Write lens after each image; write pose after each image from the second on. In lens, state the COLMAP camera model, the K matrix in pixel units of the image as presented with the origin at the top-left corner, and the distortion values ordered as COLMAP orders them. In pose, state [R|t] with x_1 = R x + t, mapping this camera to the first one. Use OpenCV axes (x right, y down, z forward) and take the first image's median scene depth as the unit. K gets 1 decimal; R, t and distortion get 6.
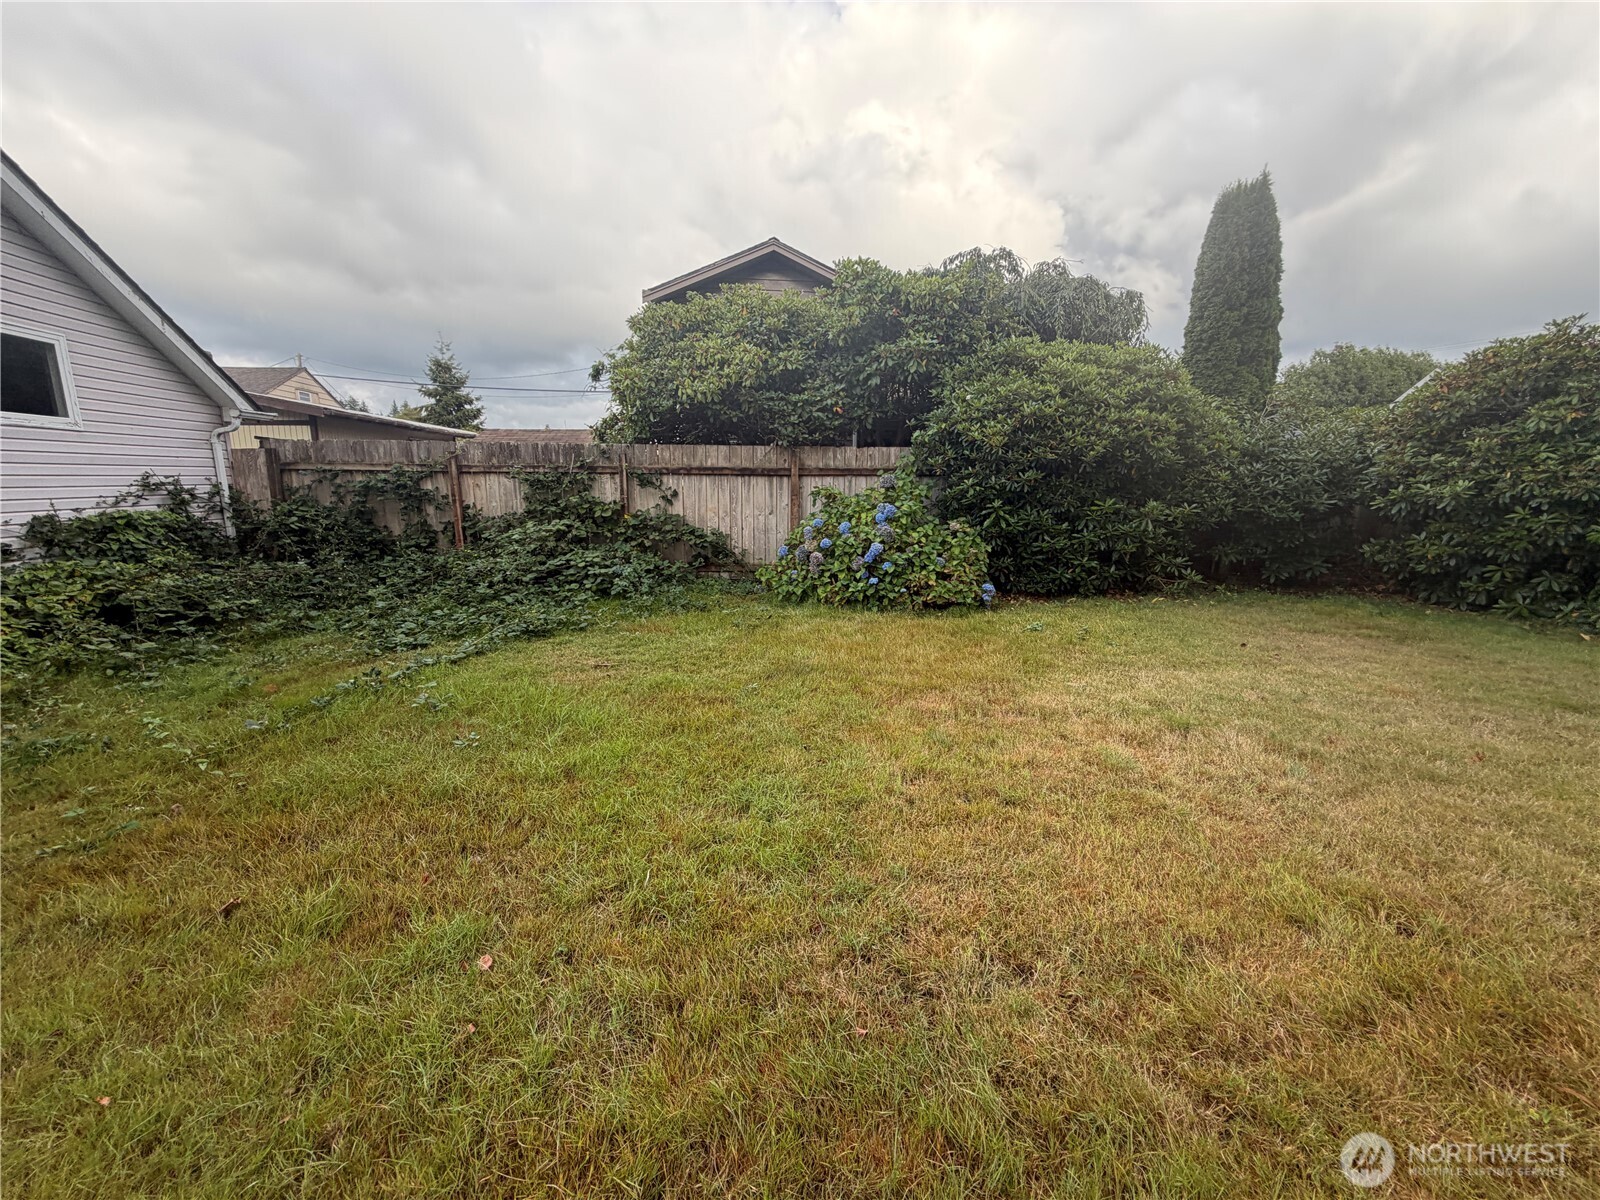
lens RADIAL K [[638.9, 0, 800.4], [0, 638.9, 597.8], [0, 0, 1]] dist [-0.002286, -0.000187]
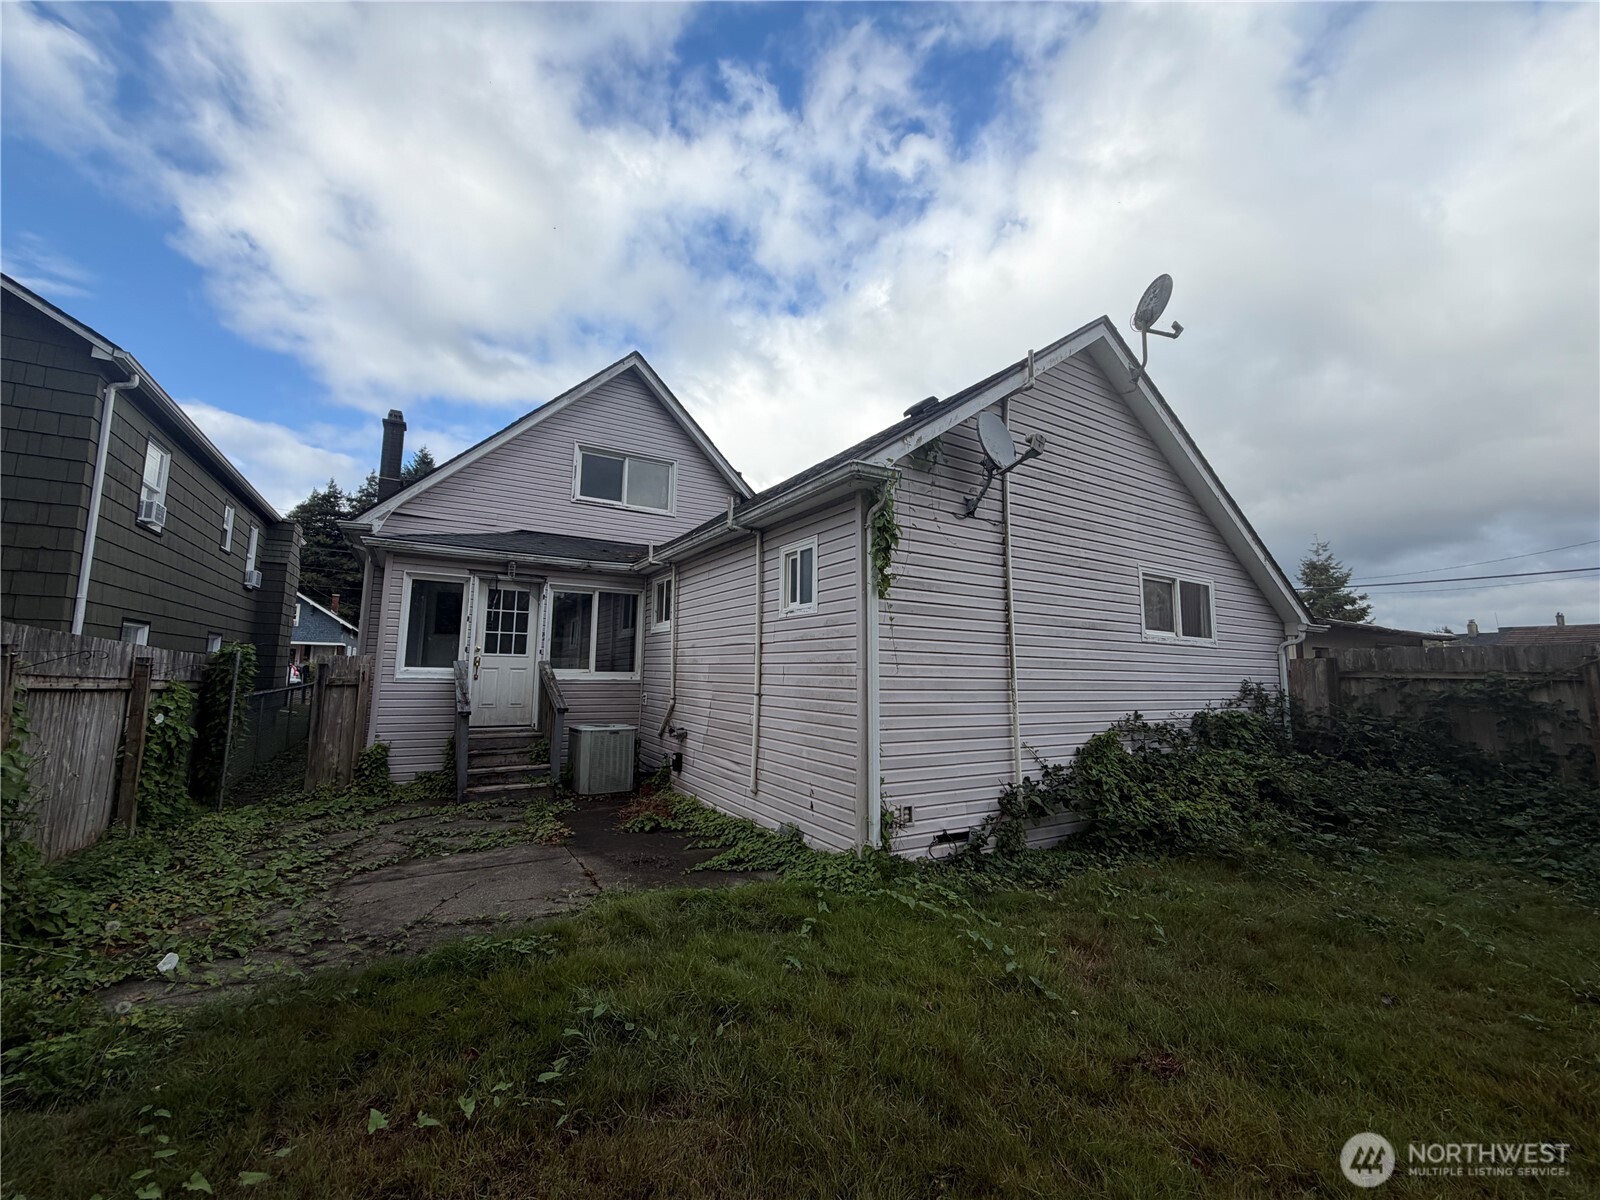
lens RADIAL K [[638.9, 0, 802.4], [0, 638.9, 600.8], [0, 0, 1]] dist [-0.002286, -0.000187]
pose [[0.384534, -0.107117, -0.916875, -0.189645], [-0.183979, 0.964425, -0.189832, 0.034353], [0.904591, 0.241683, 0.351147, -0.178423]]
